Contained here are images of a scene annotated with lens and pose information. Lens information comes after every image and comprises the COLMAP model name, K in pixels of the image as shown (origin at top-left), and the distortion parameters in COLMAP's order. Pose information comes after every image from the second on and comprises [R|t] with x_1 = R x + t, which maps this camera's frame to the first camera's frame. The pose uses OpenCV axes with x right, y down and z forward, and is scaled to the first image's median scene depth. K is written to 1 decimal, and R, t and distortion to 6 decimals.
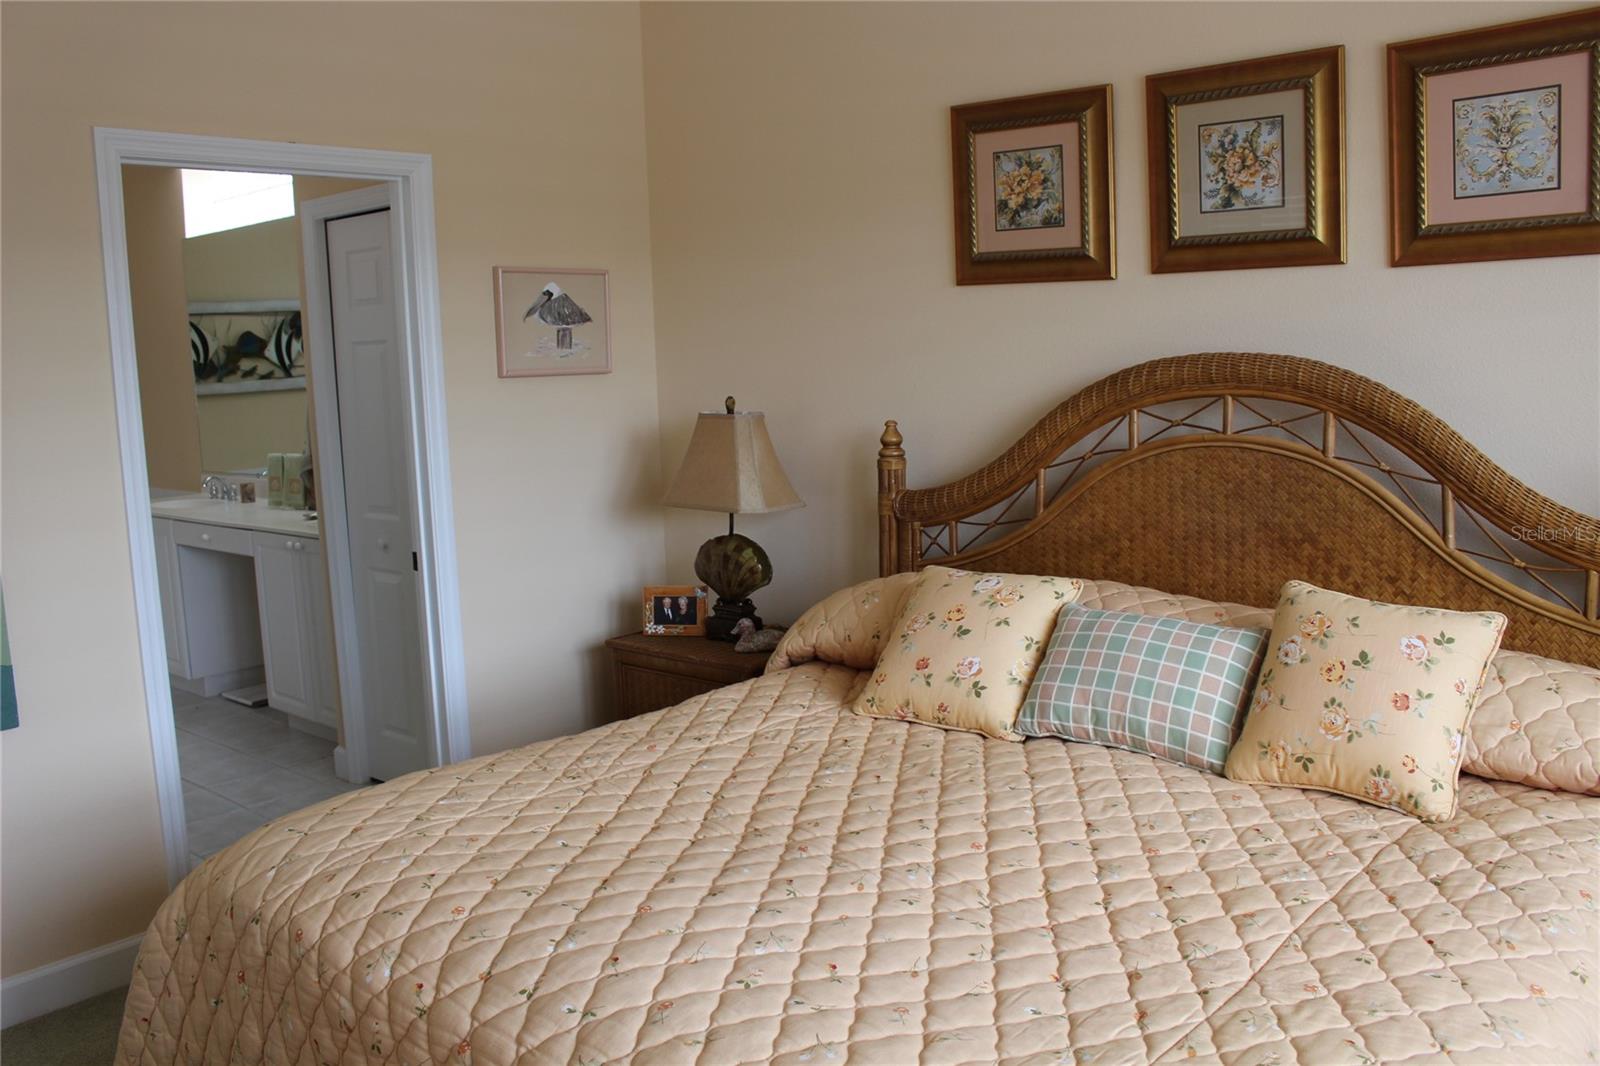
lens RADIAL K [[1329.9, 0, 791.7], [0, 1329.9, 538.1], [0, 0, 1]] dist [-0.143185, 0.100027]
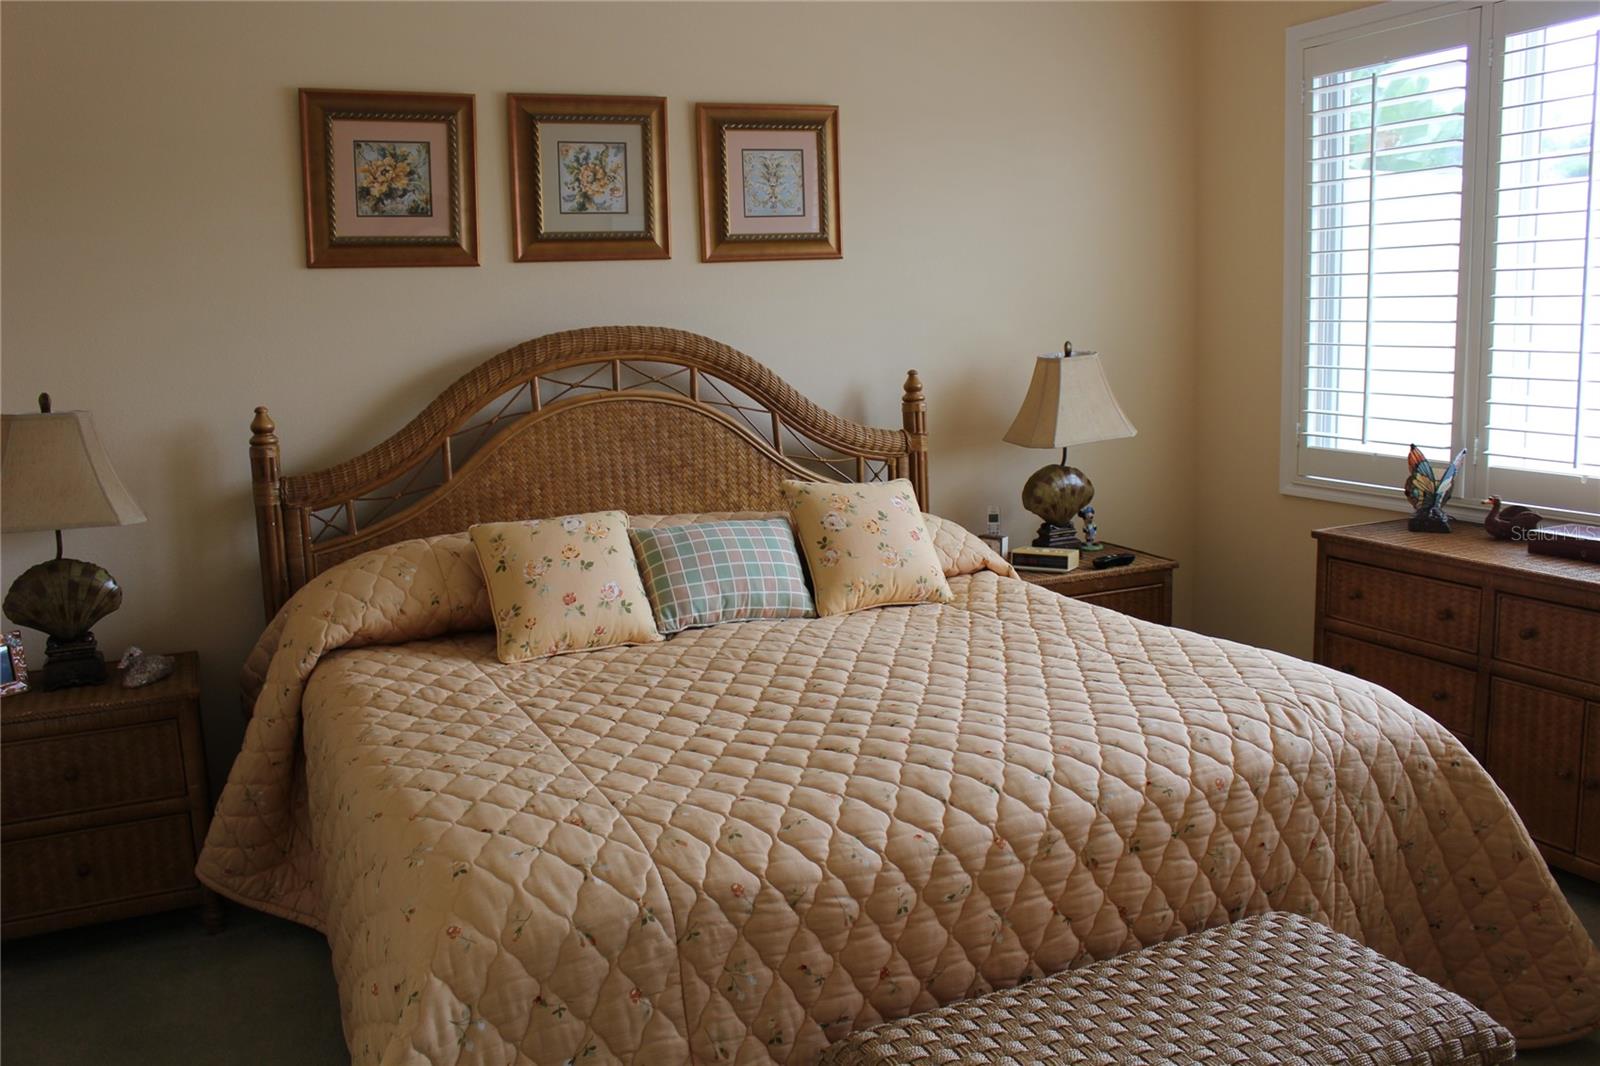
lens RADIAL K [[1329.9, 0, 799.3], [0, 1329.9, 532.5], [0, 0, 1]] dist [-0.143185, 0.100027]
pose [[0.398984, -0.127459, 0.908056, -0.764315], [0.148451, 0.986207, 0.073202, -0.012333], [-0.904861, 0.105596, 0.412403, 0.329009]]
